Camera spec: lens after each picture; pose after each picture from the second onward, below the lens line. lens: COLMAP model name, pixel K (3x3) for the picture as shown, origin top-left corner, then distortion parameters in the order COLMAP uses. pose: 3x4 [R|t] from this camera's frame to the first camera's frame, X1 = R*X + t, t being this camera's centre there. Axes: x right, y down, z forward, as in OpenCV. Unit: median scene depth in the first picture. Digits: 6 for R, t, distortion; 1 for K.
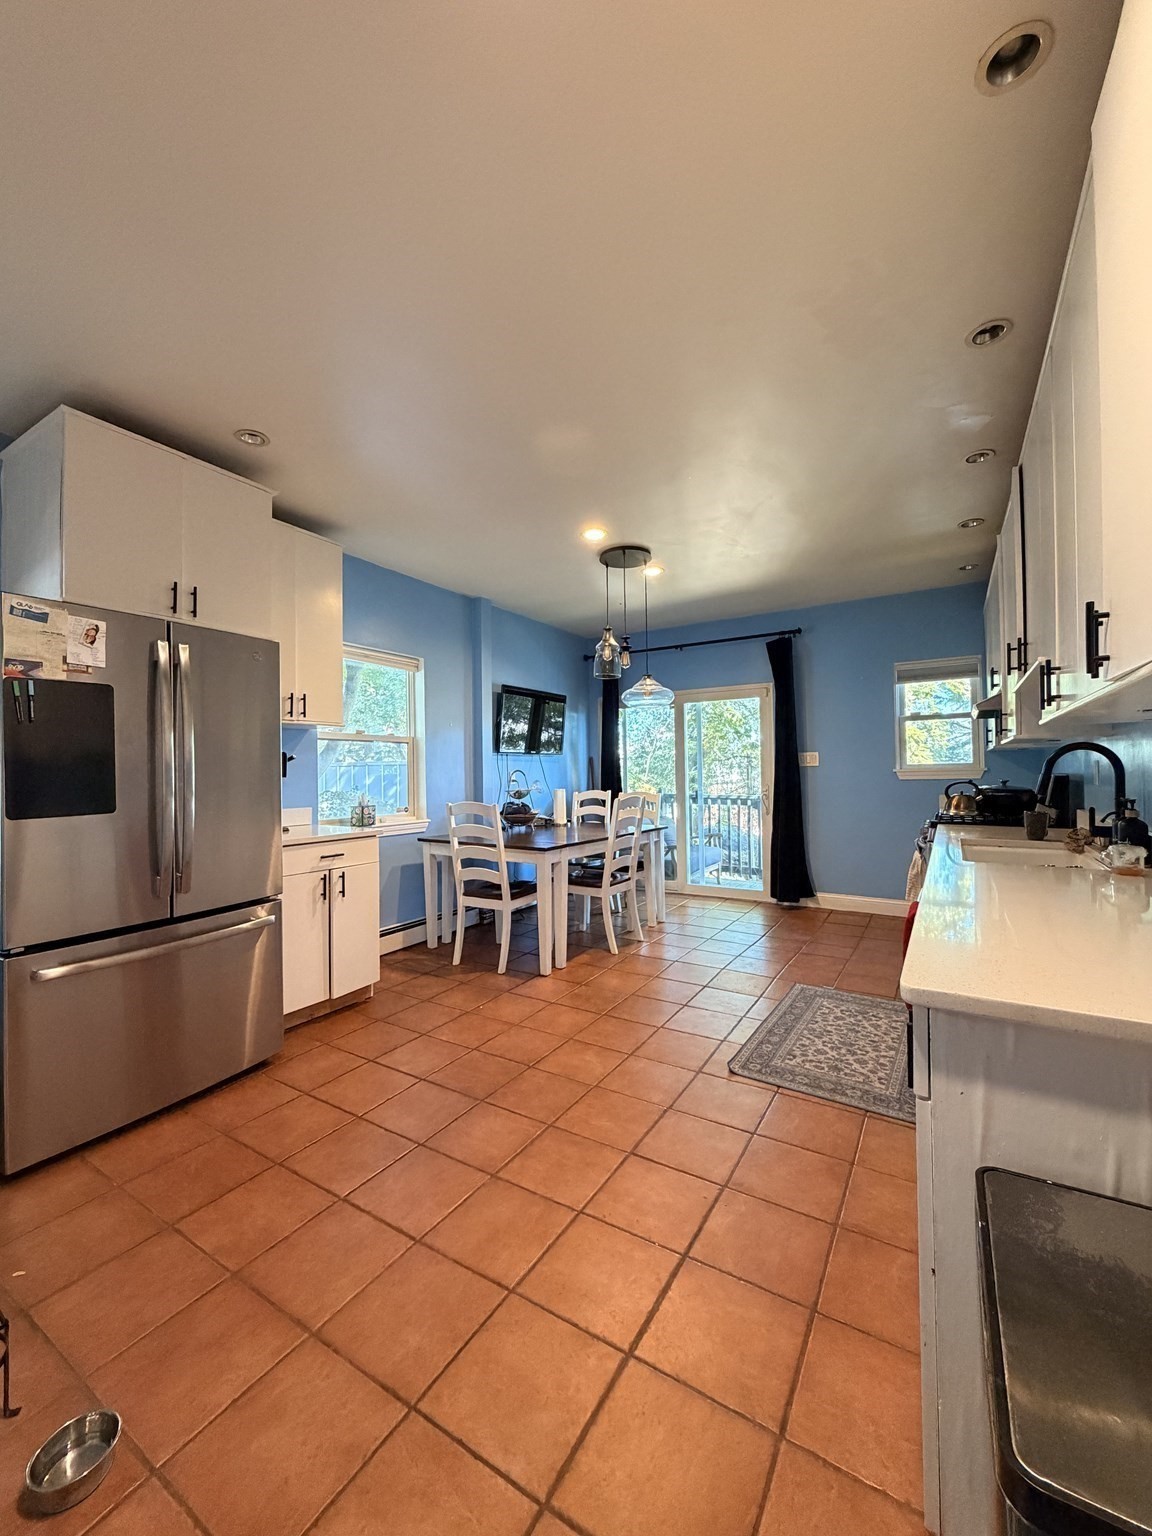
lens RADIAL K [[610.9, 0, 574.3], [0, 610.9, 764.0], [0, 0, 1]] dist [-0.001435, 0.000345]
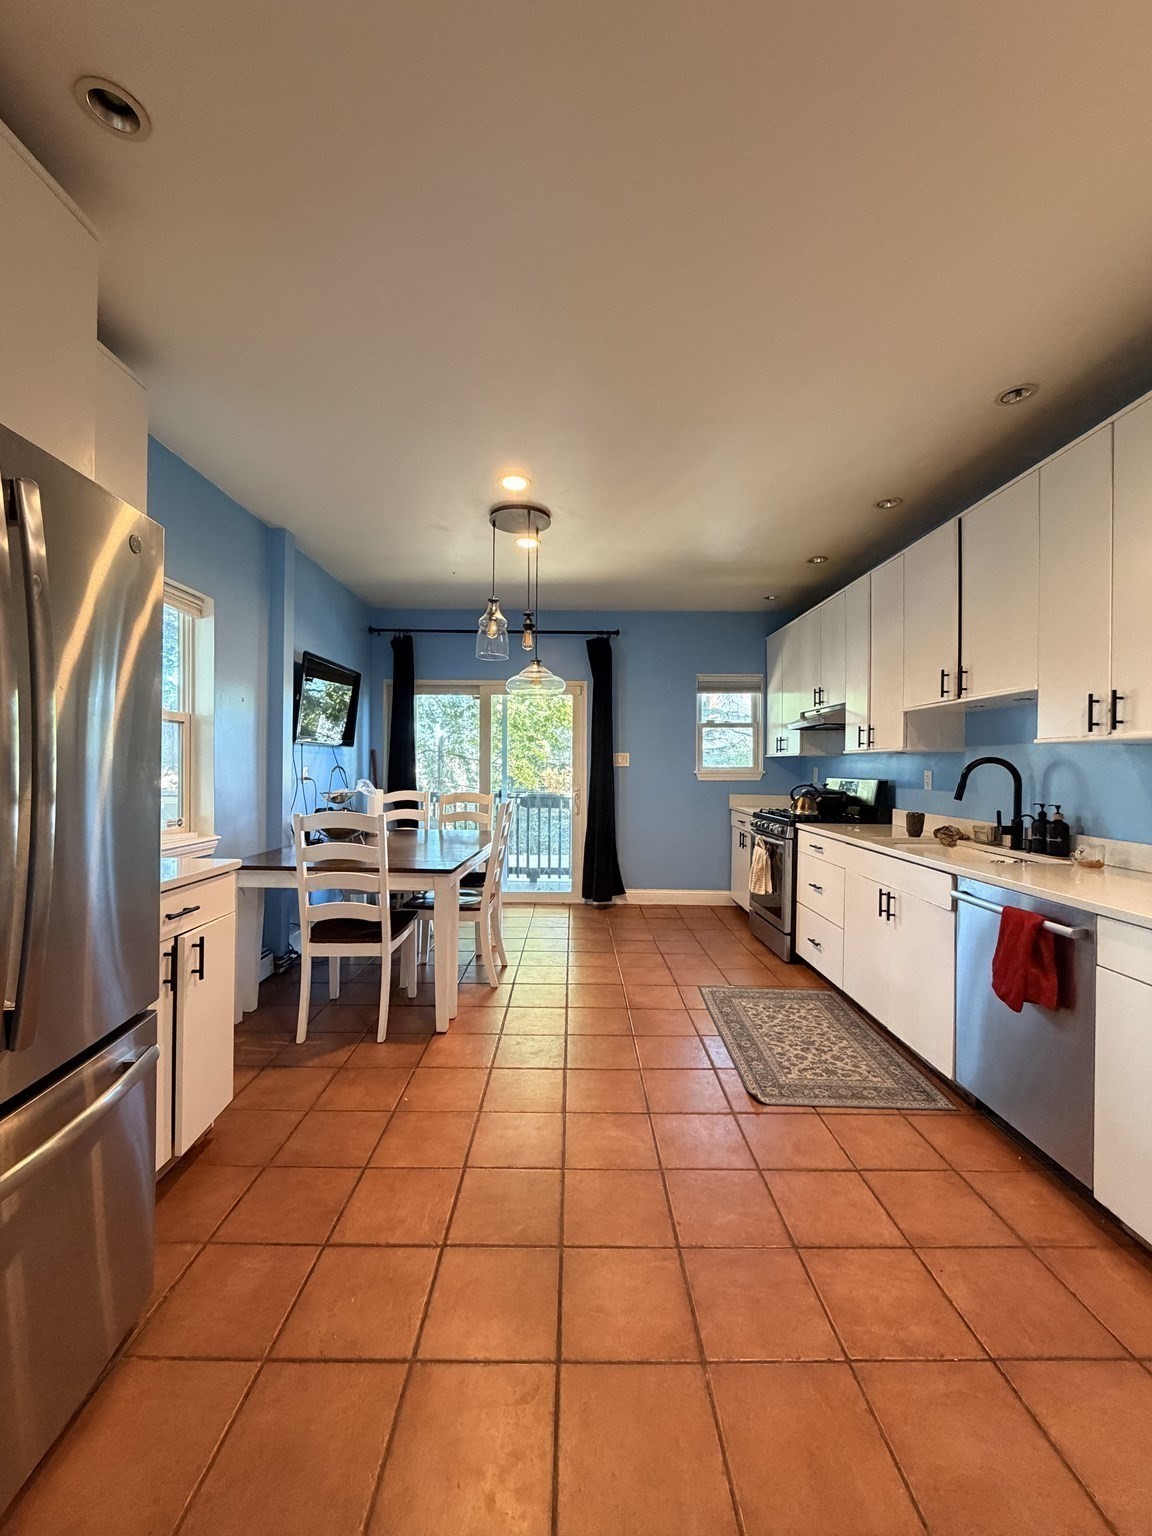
lens RADIAL K [[610.9, 0, 574.2], [0, 610.9, 764.1], [0, 0, 1]] dist [-0.001435, 0.000345]
pose [[0.846453, 0.020021, 0.532086, -0.372922], [-0.025823, 0.999661, 0.003466, -0.003178], [-0.531836, -0.016674, 0.846683, 0.292185]]
